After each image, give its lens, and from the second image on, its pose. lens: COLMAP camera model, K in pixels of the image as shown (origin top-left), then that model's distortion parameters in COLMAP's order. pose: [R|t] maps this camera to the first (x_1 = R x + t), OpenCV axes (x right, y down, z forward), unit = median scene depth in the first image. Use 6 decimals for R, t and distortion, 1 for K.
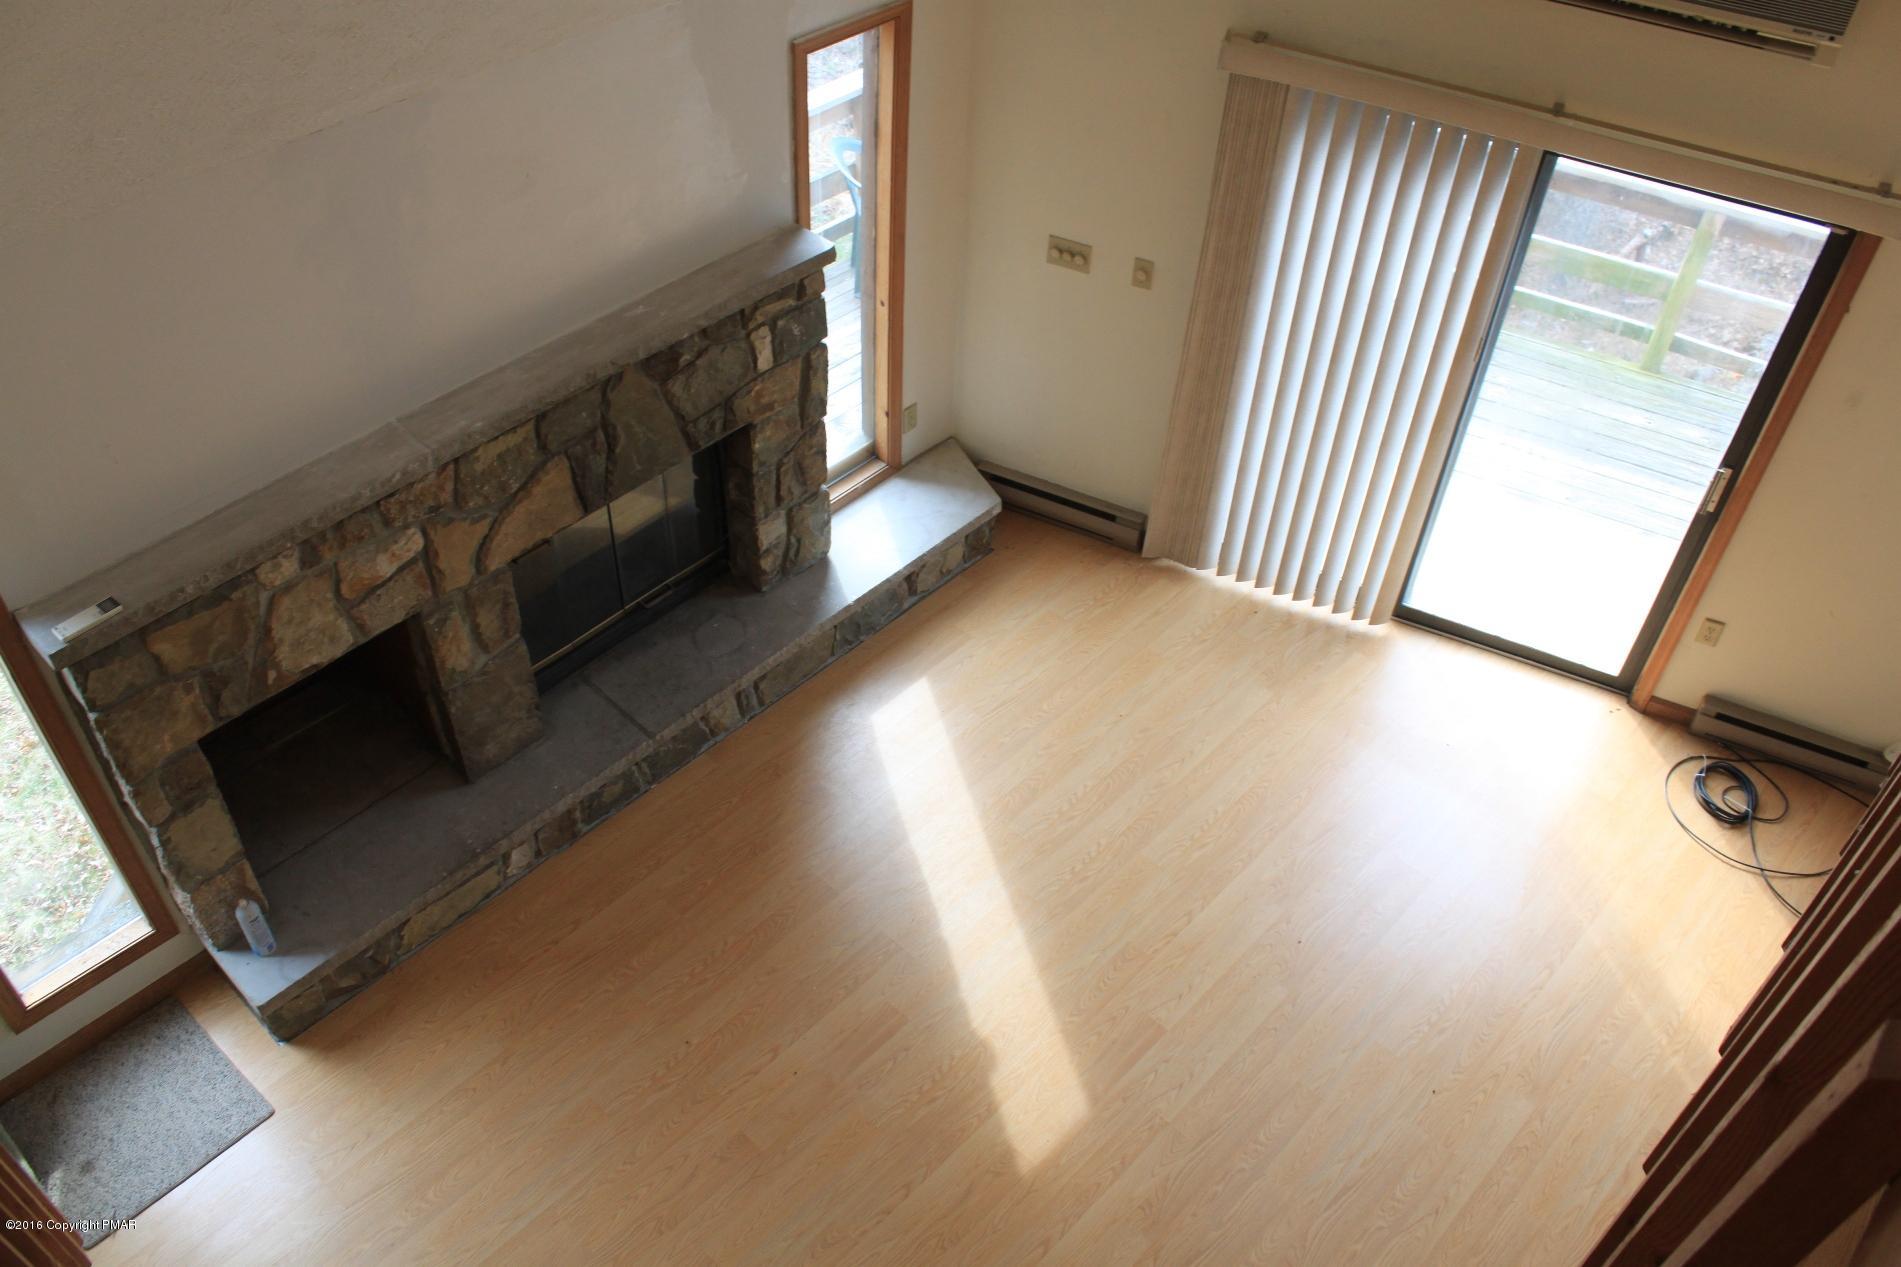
lens RADIAL K [[1578.4, 0, 950.9], [0, 1578.4, 617.9], [0, 0, 1]] dist [-0.171318, 0.157872]
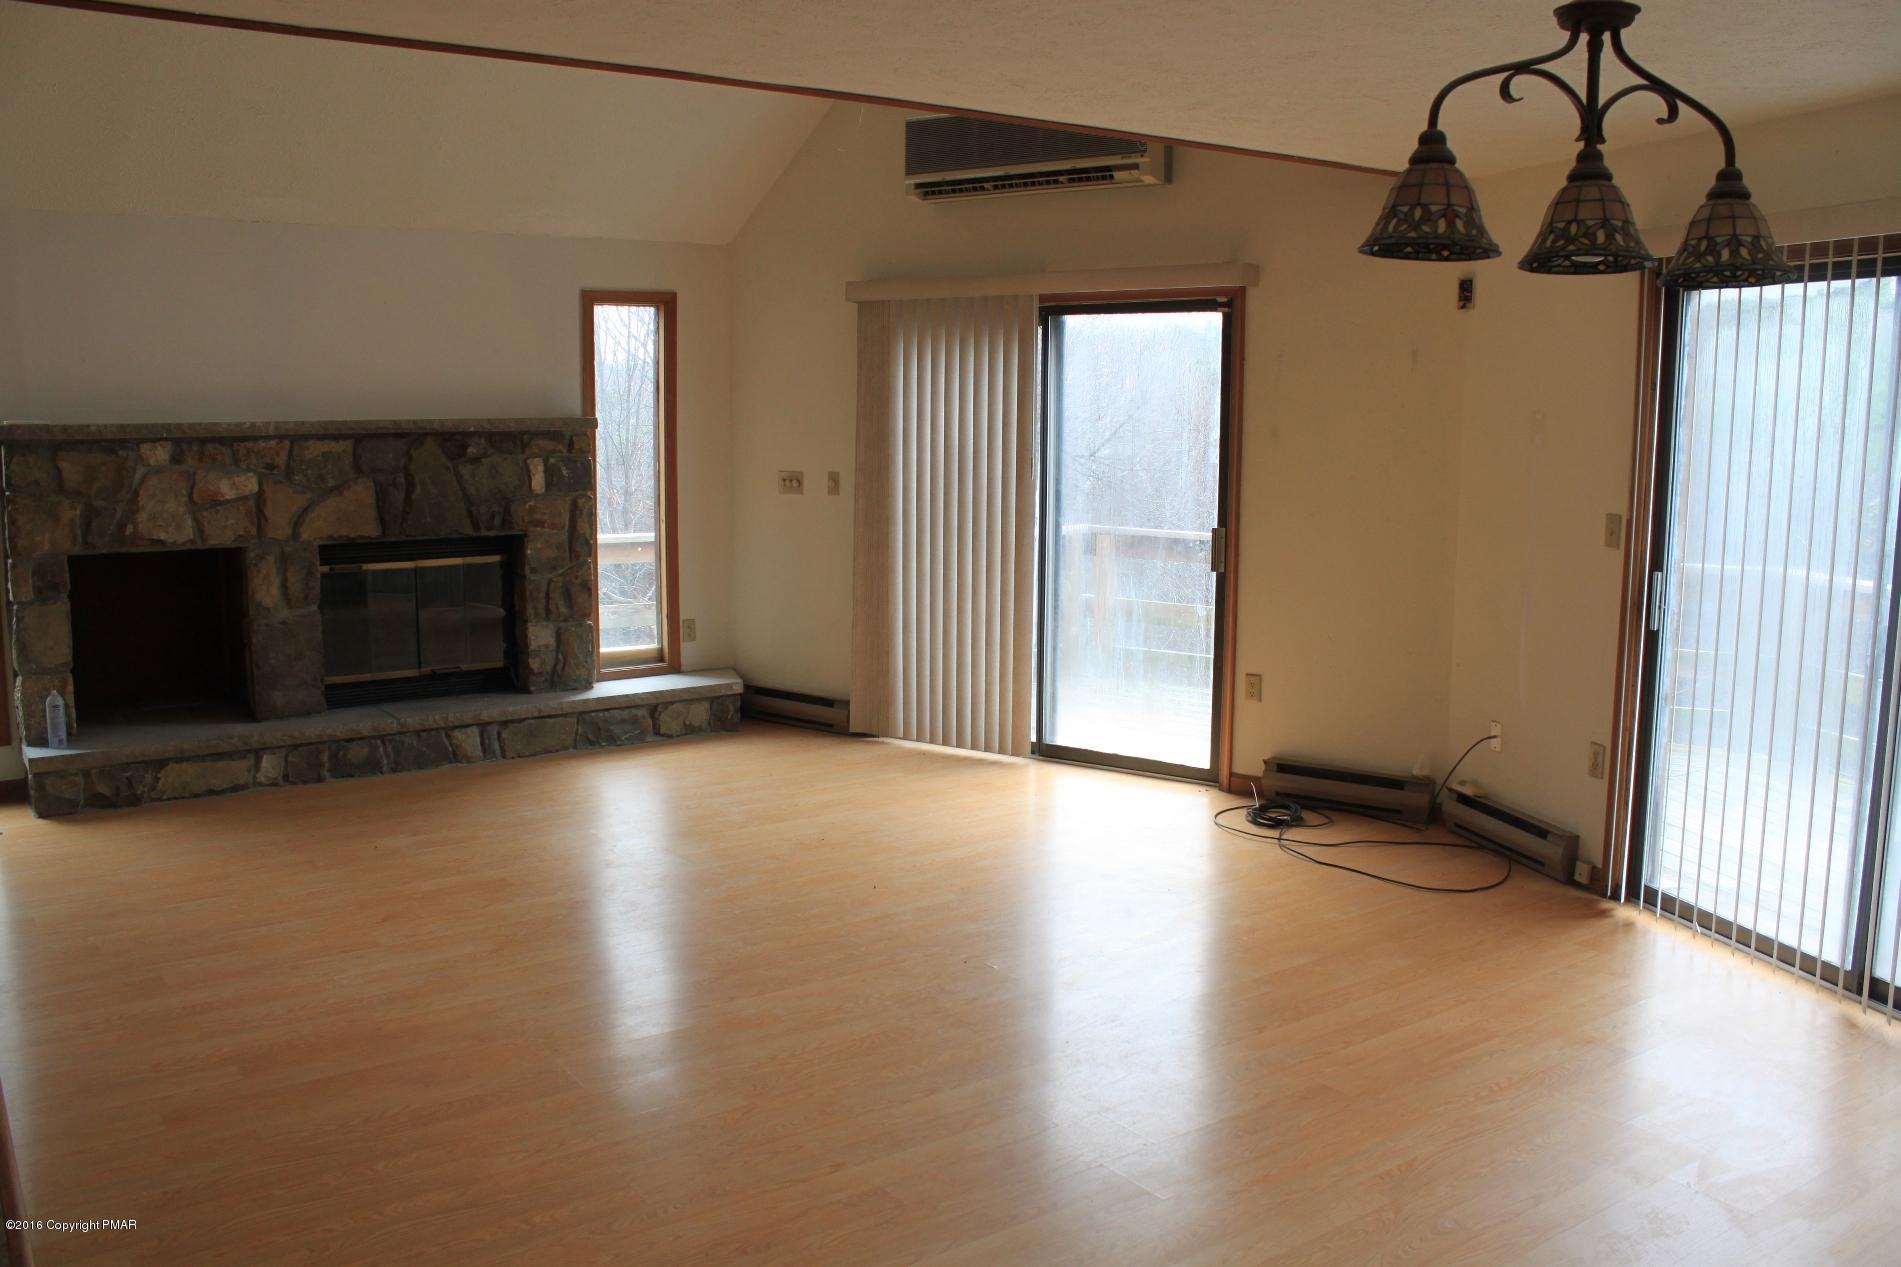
lens RADIAL K [[1578.4, 0, 950.9], [0, 1578.4, 617.9], [0, 0, 1]] dist [-0.171318, 0.157872]
pose [[0.979690, -0.004958, -0.200458, 0.571298], [-0.116579, 0.799295, -0.589522, 0.777686], [0.163148, 0.600918, 0.782483, -0.004669]]
